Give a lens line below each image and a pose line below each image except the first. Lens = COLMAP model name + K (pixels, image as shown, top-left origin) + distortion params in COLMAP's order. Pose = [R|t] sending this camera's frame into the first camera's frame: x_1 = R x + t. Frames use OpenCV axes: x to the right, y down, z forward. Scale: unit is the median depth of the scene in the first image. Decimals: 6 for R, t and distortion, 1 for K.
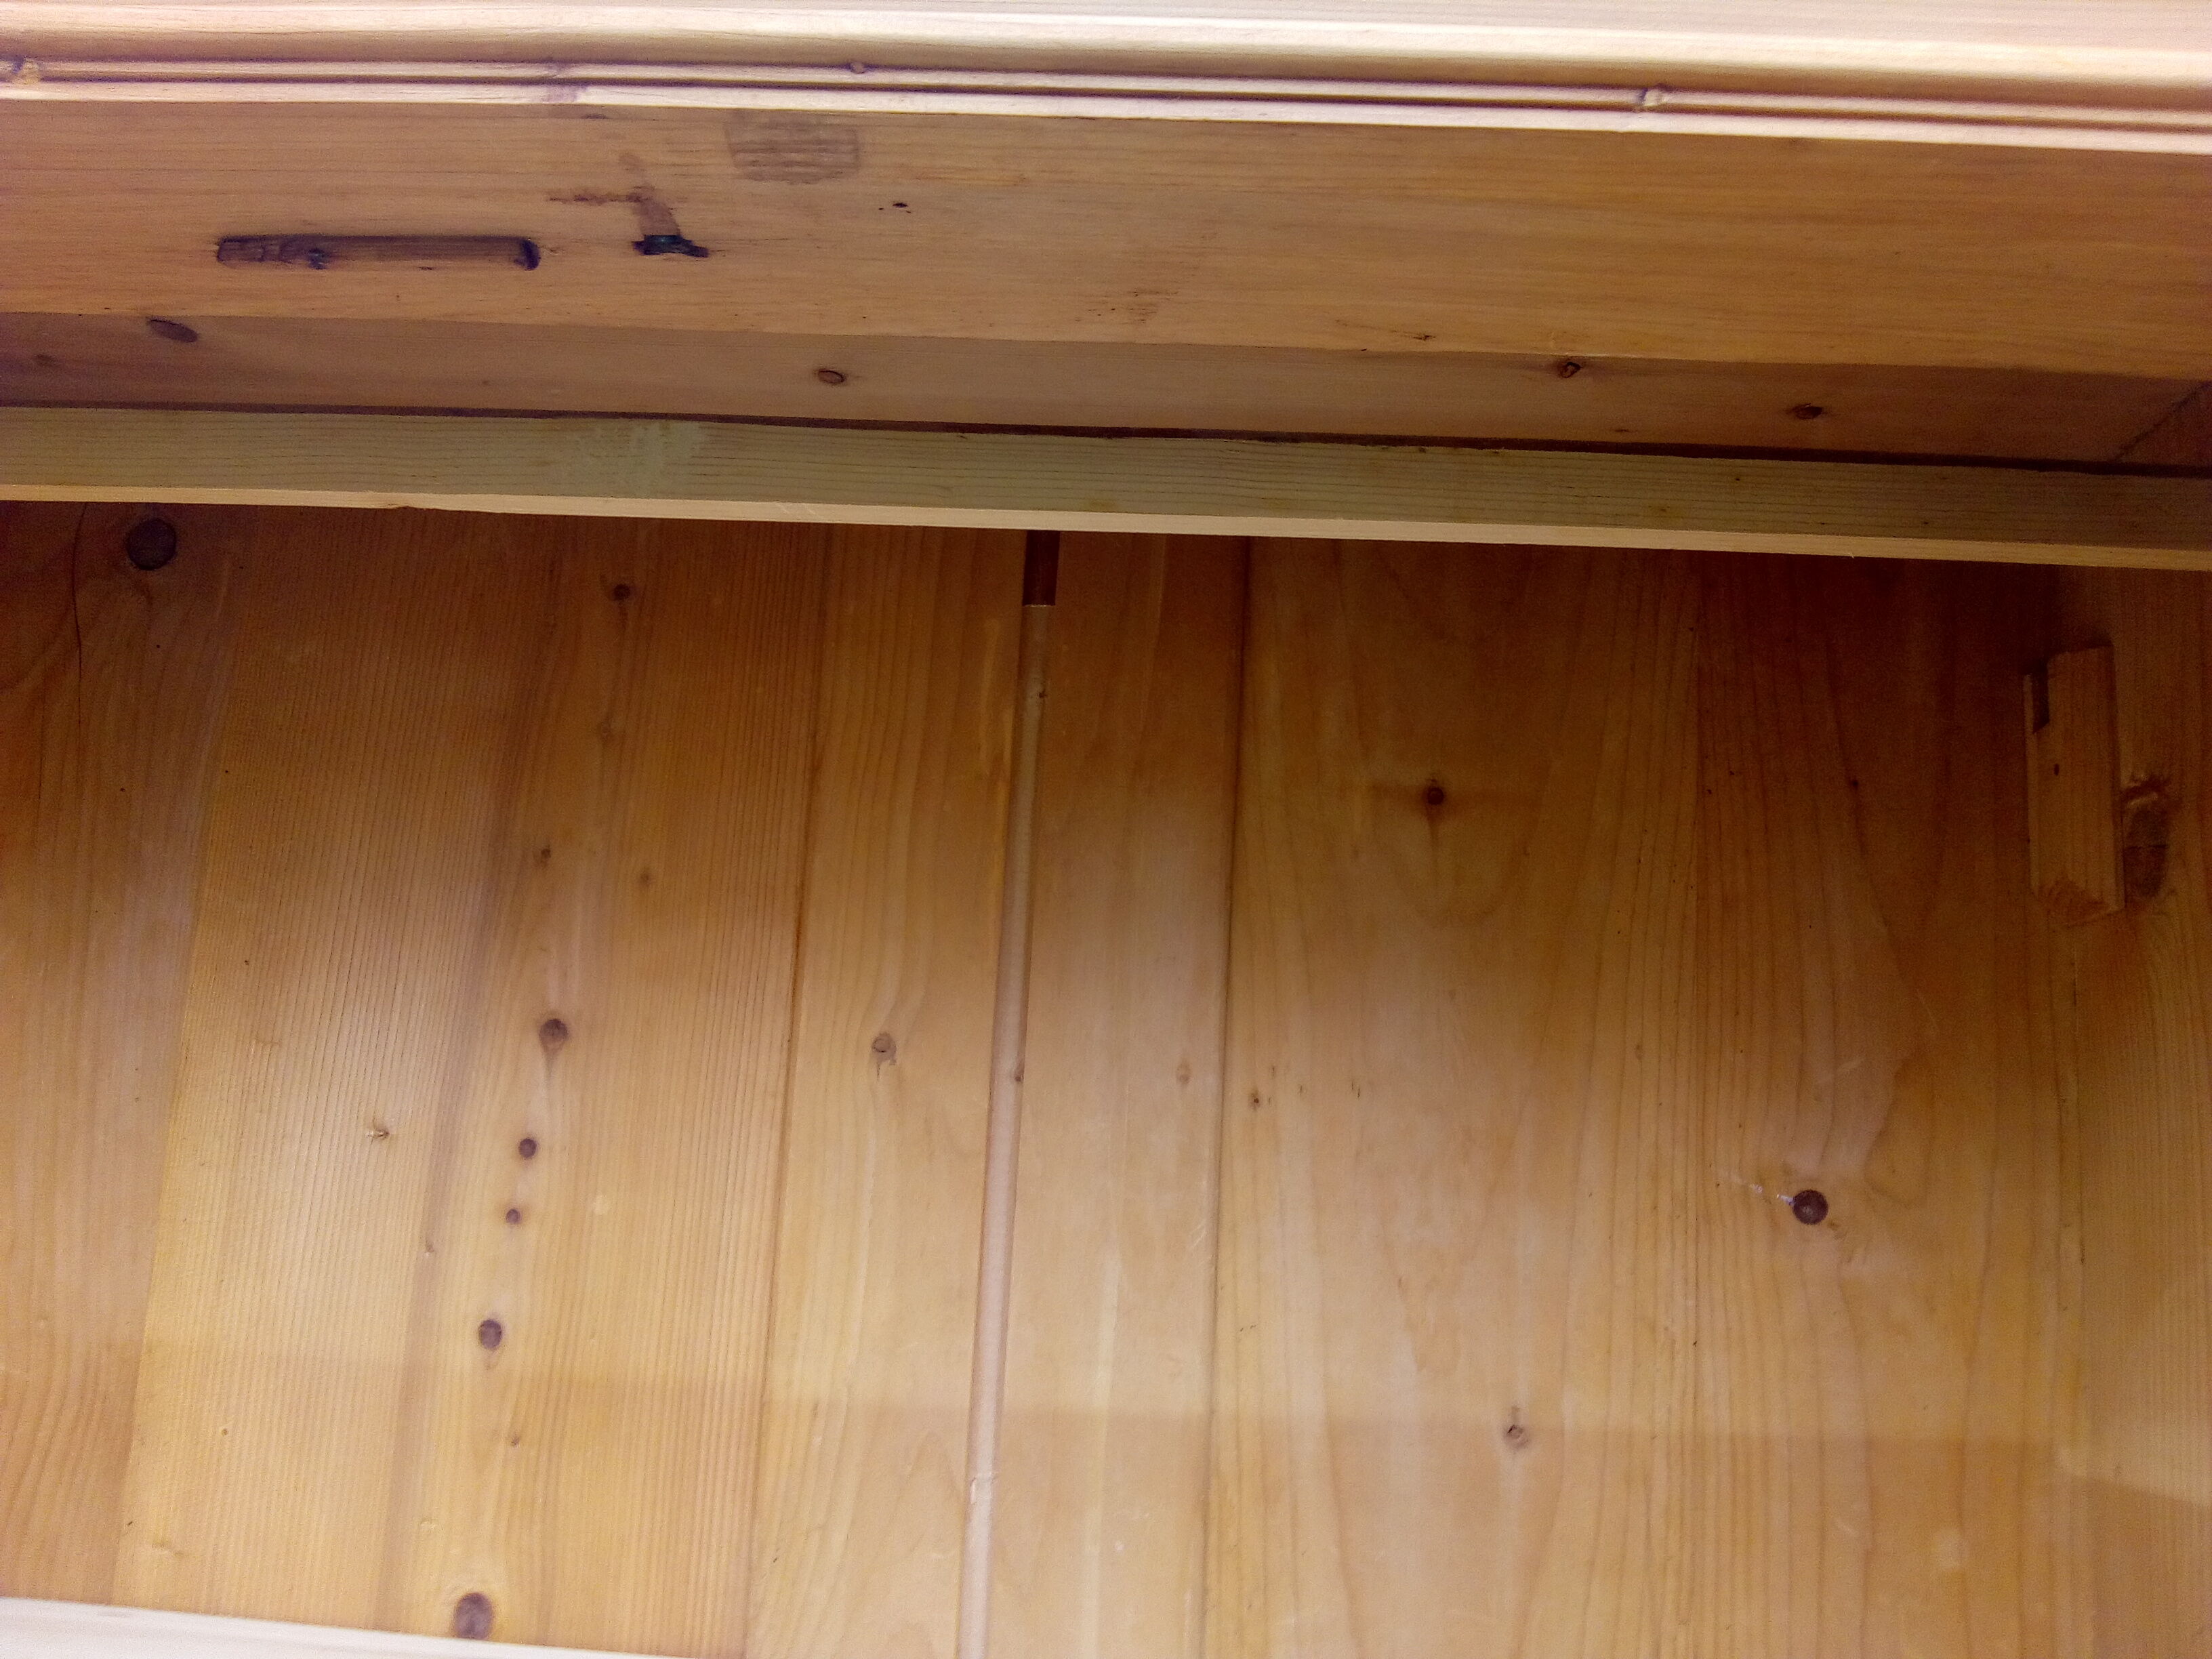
lens RADIAL K [[1917.1, 0, 1026.0], [0, 1917.1, 828.0], [0, 0, 1]] dist [0.032977, -0.122199]
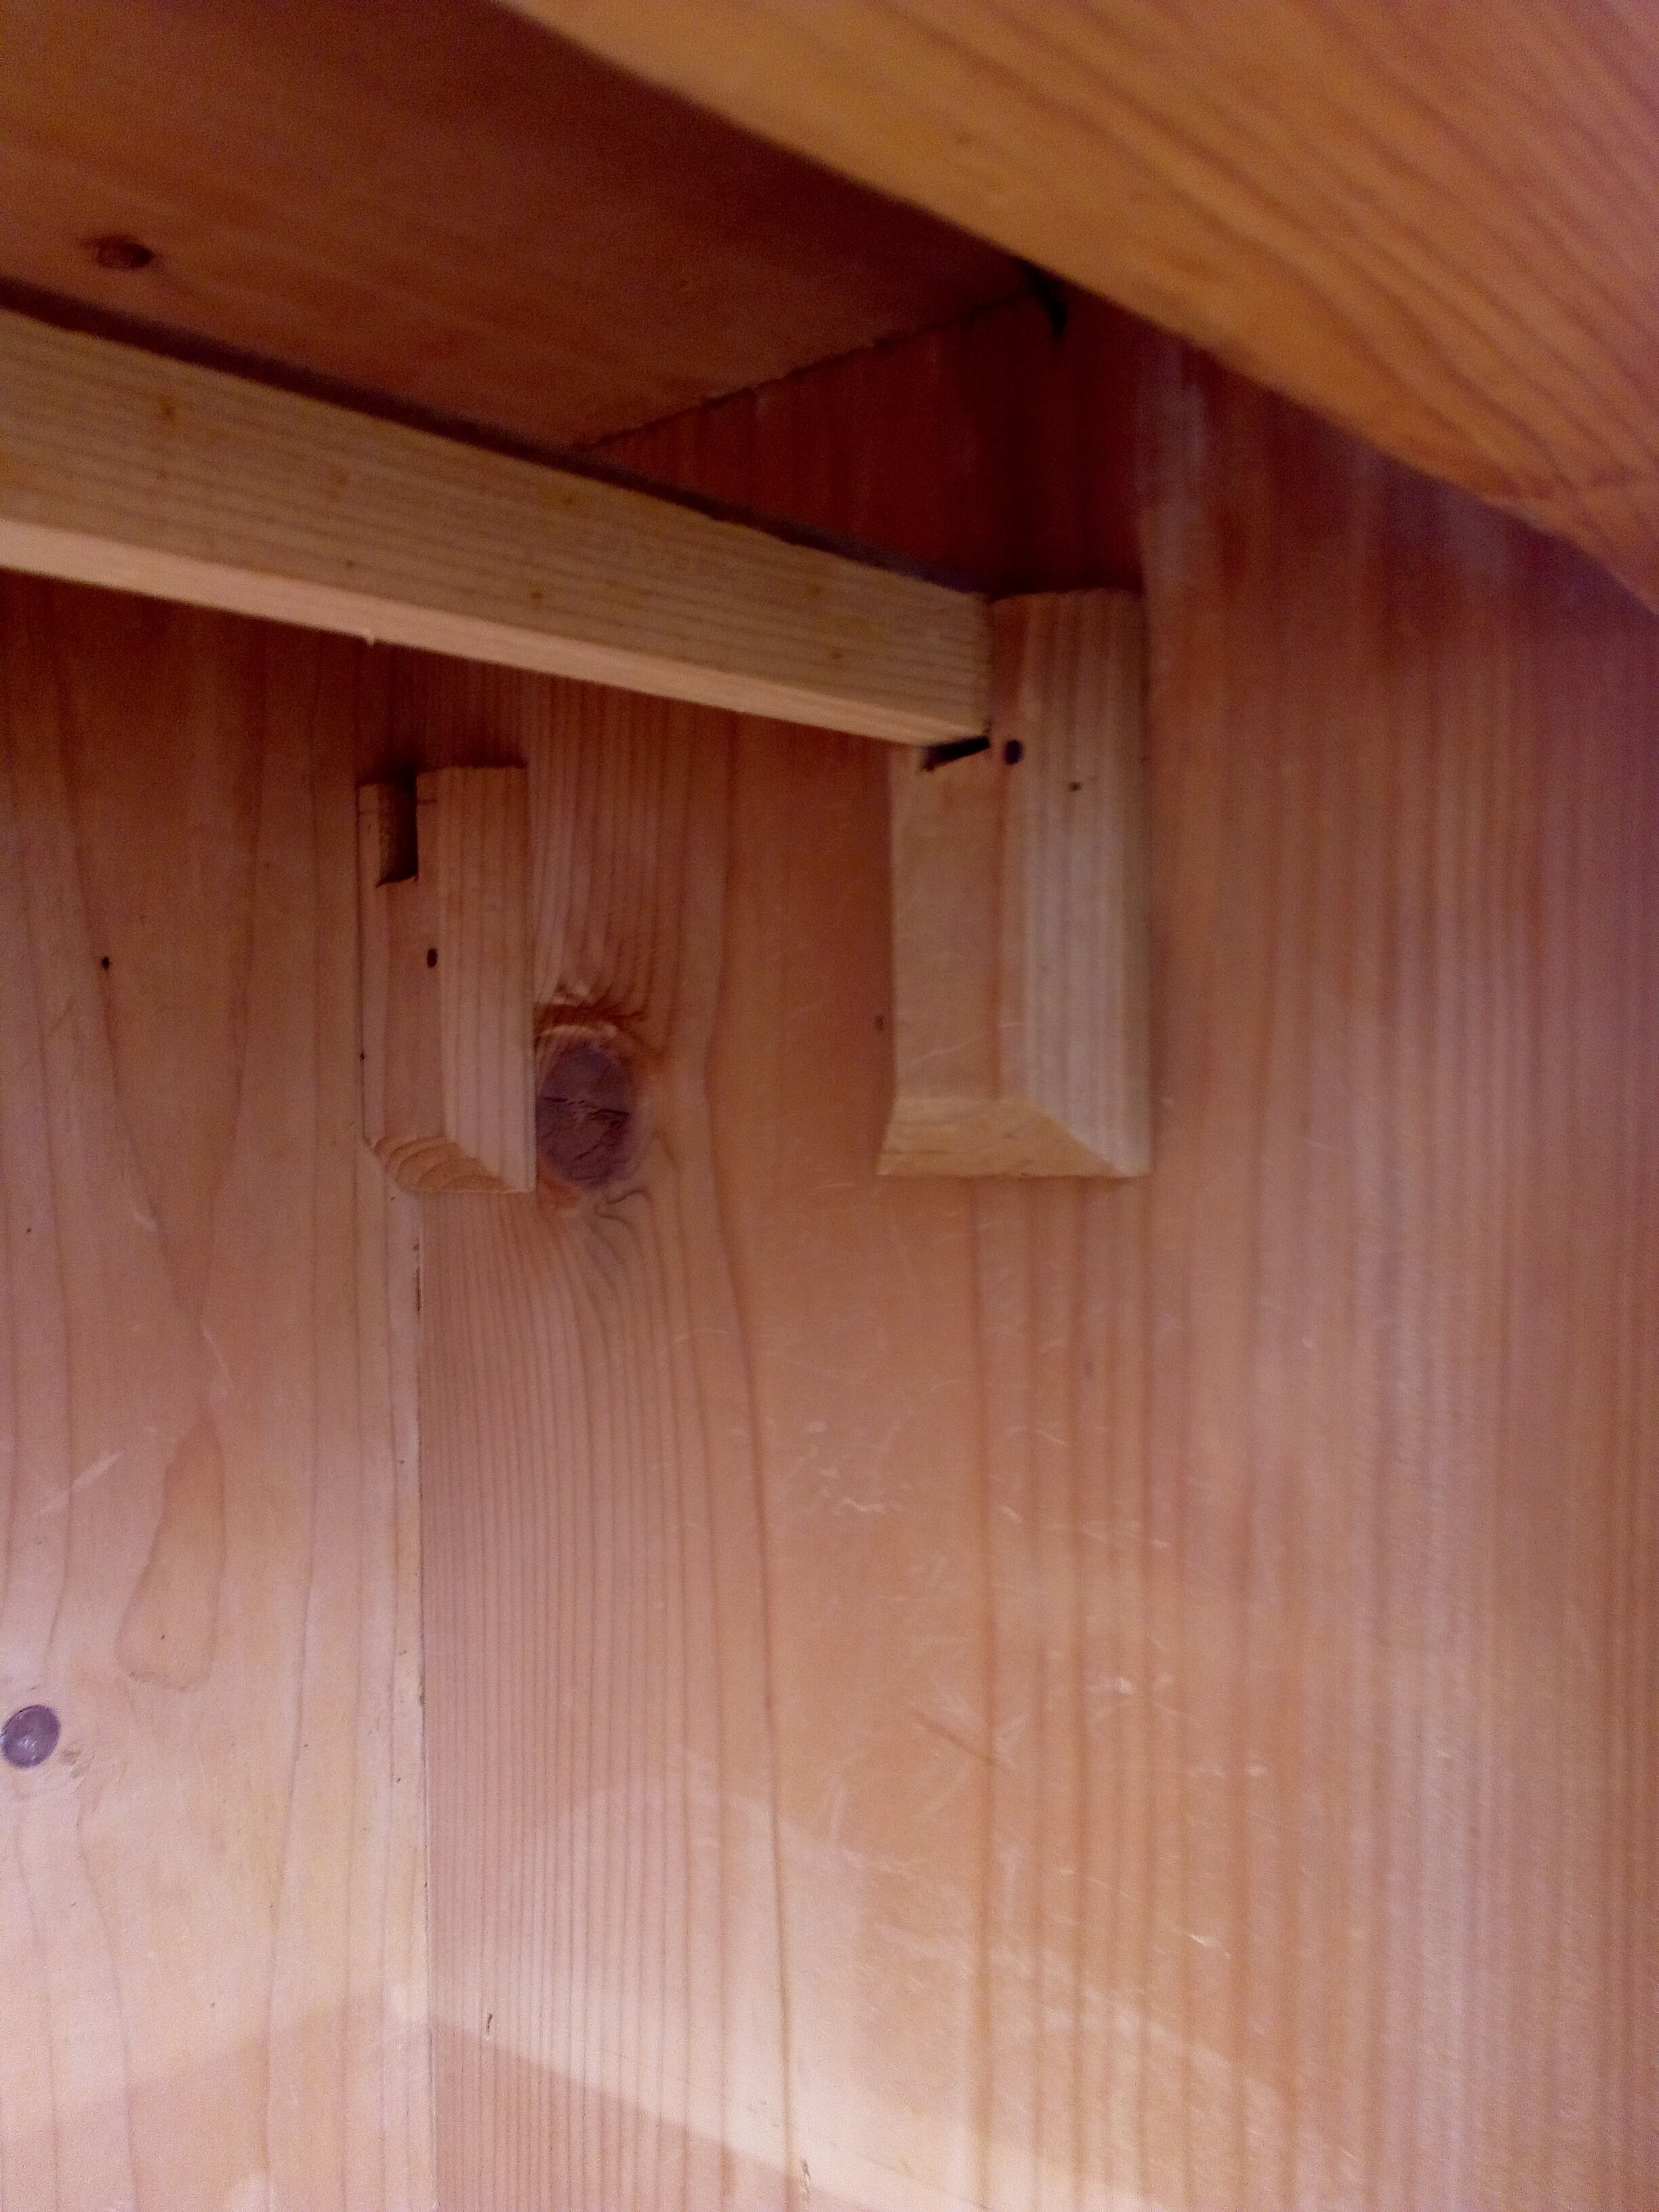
lens RADIAL K [[2062.4, 0, 829.7], [0, 2062.4, 1074.3], [0, 0, 1]] dist [0.015569, -0.098944]
pose [[0.604976, -0.058774, 0.794072, 0.087768], [-0.083875, 0.987020, 0.136956, -0.094773], [-0.791814, -0.149458, 0.592193, 0.501491]]
